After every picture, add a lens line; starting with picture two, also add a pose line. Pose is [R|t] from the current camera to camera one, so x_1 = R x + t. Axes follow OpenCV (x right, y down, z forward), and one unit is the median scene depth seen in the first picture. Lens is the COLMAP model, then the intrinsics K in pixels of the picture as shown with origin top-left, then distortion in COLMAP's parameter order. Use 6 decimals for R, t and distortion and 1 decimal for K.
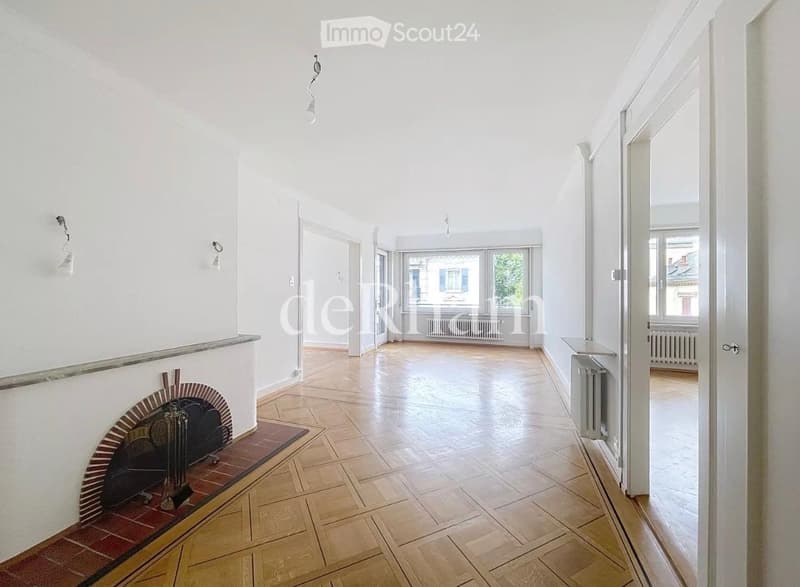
lens RADIAL K [[320.9, 0, 399.4], [0, 320.9, 290.4], [0, 0, 1]] dist [0.001542, 0.000531]
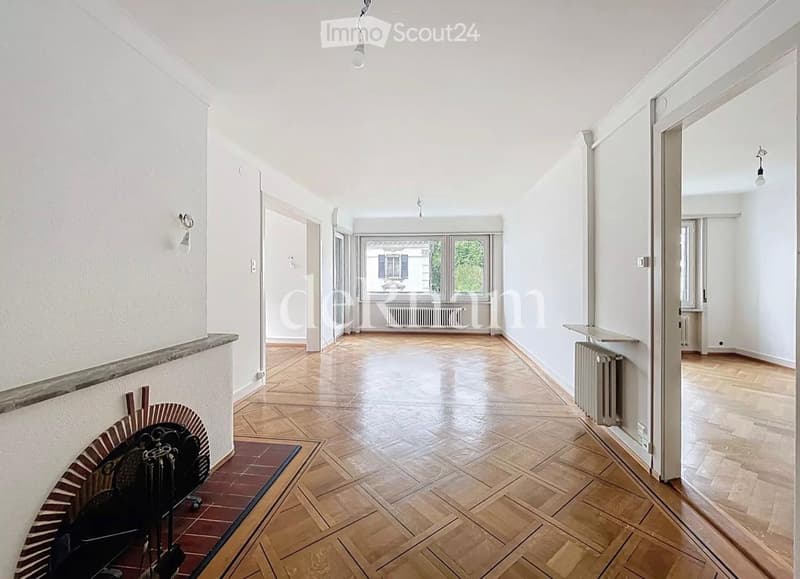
lens RADIAL K [[333.5, 0, 402.2], [0, 333.5, 278.3], [0, 0, 1]] dist [0.002069, -0.000439]
pose [[0.976981, -0.001249, 0.213324, -0.235934], [0.000568, 0.999995, 0.003253, -0.001256], [-0.213327, -0.003057, 0.976976, 0.116264]]
